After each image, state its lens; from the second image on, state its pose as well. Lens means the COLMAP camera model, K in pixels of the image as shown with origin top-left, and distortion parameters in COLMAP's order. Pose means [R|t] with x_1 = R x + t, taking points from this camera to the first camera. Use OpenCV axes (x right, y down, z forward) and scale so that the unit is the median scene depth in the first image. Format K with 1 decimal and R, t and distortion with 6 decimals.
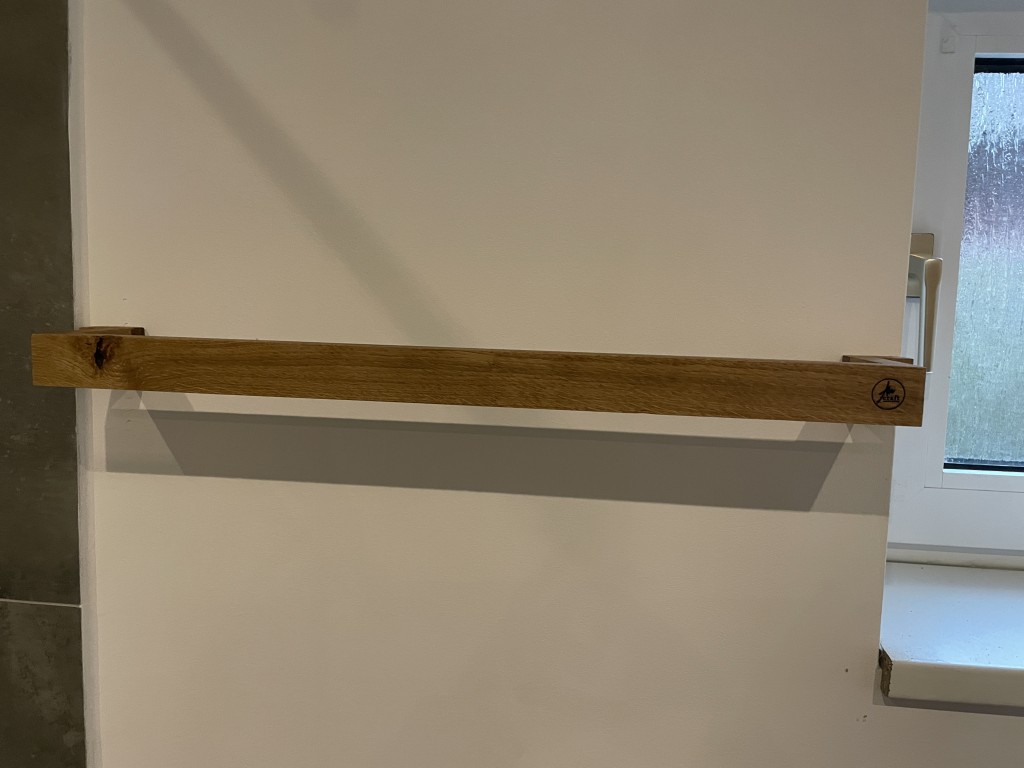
lens RADIAL K [[809.5, 0, 512.0], [0, 809.5, 384.0], [0, 0, 1]] dist [0.075389, -0.120205]
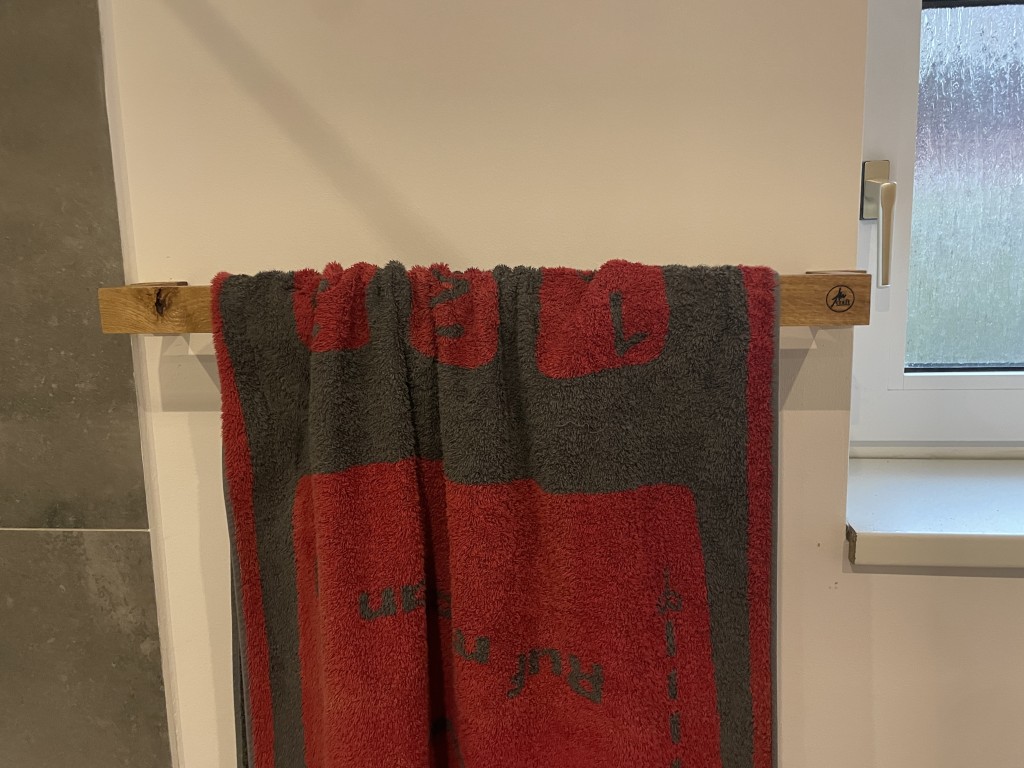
lens RADIAL K [[809.5, 0, 512.0], [0, 809.5, 384.0], [0, 0, 1]] dist [0.075389, -0.120205]
pose [[0.998475, -0.054851, 0.006300, -0.018527], [0.054430, 0.997042, 0.054270, 0.034583], [-0.009258, -0.053845, 0.998506, -0.132474]]
